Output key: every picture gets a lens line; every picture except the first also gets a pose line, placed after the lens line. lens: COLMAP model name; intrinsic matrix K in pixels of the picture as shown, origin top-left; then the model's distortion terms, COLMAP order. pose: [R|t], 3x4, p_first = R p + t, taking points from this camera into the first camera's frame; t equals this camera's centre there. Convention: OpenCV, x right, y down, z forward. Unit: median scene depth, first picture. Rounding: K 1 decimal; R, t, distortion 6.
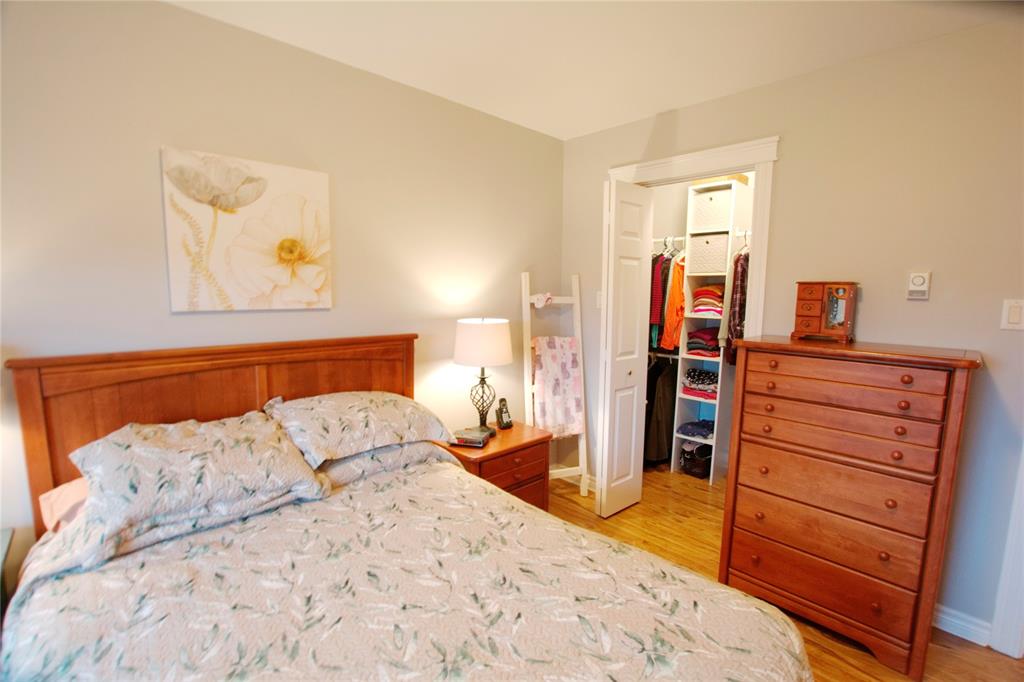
lens RADIAL K [[451.8, 0, 519.4], [0, 451.8, 344.9], [0, 0, 1]] dist [-0.036129, 0.005385]
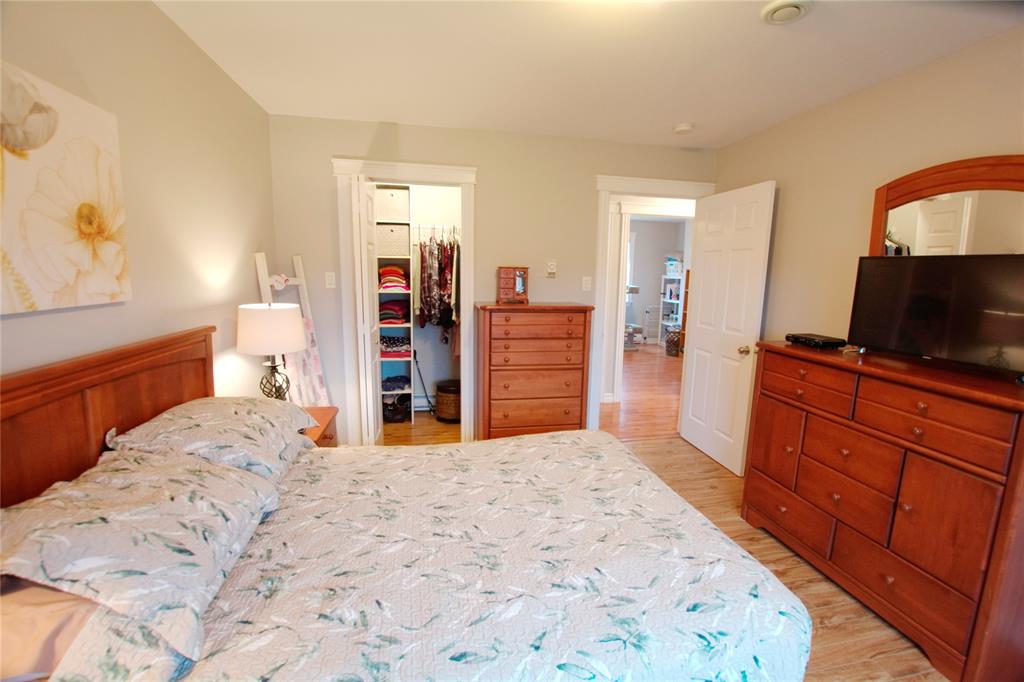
lens RADIAL K [[451.8, 0, 520.4], [0, 451.8, 345.5], [0, 0, 1]] dist [-0.036129, 0.005385]
pose [[0.537888, -0.138429, 0.831573, -0.753361], [0.087975, 0.990257, 0.107940, -0.033549], [-0.838413, 0.015098, 0.544826, 0.070916]]
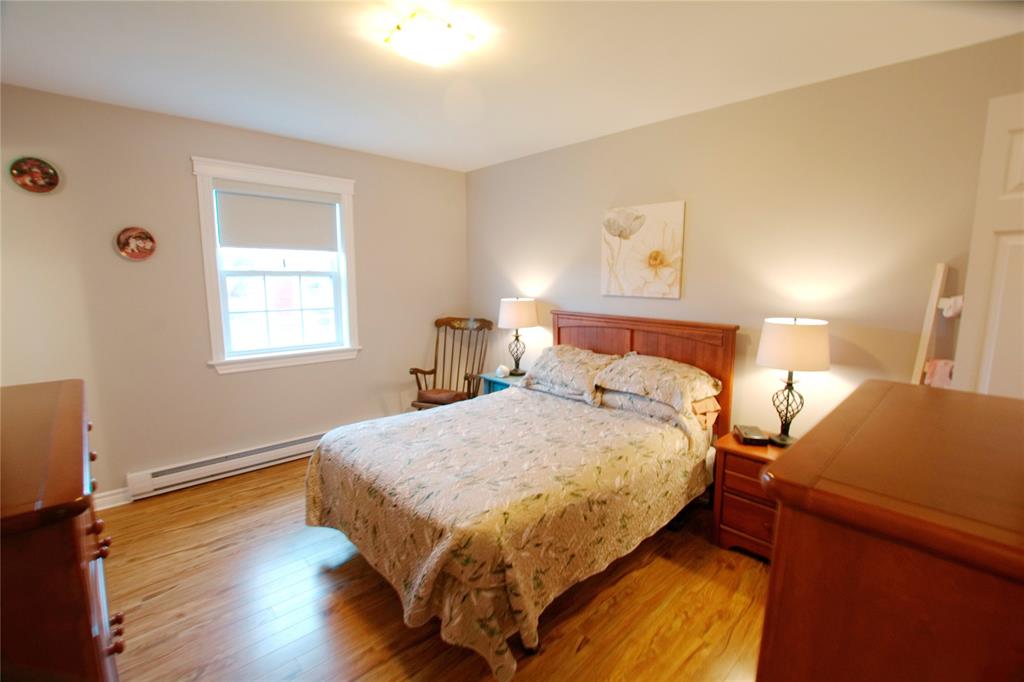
lens RADIAL K [[451.8, 0, 517.0], [0, 451.8, 342.1], [0, 0, 1]] dist [-0.036129, 0.005385]
pose [[-0.002860, 0.132659, -0.991158, 1.050580], [-0.126621, 0.983136, 0.131951, -0.075387], [0.991947, 0.125878, 0.013985, 0.556193]]
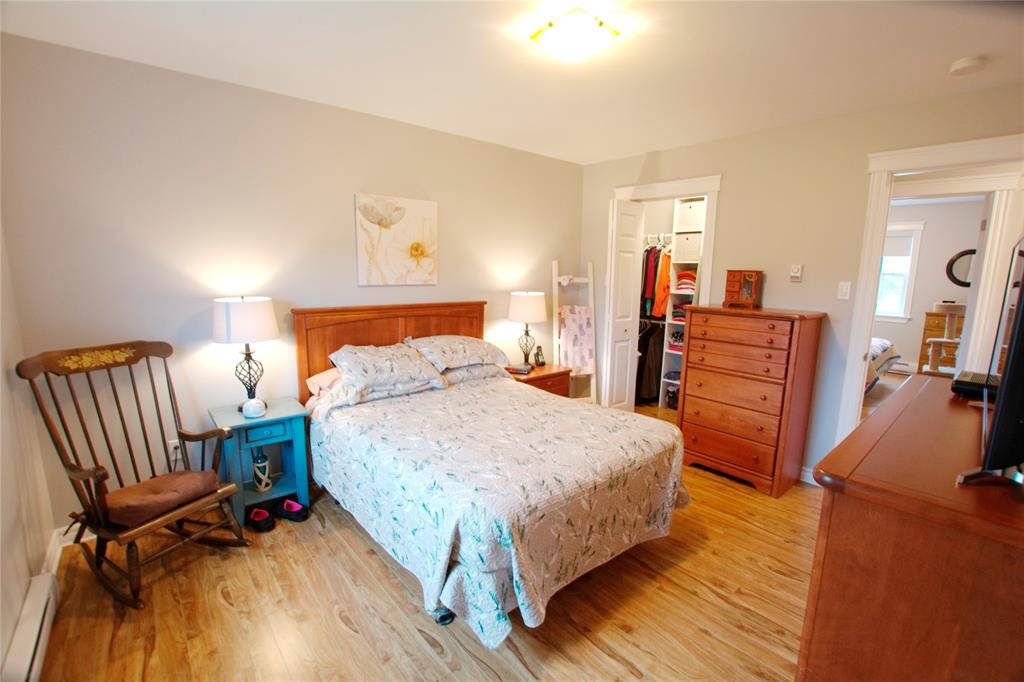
lens RADIAL K [[451.8, 0, 518.1], [0, 451.8, 345.7], [0, 0, 1]] dist [-0.036129, 0.005385]
pose [[0.998539, 0.013752, -0.052248, -0.038470], [-0.011230, 0.998771, 0.048269, 0.064349], [0.052847, -0.047612, 0.997467, -0.692279]]
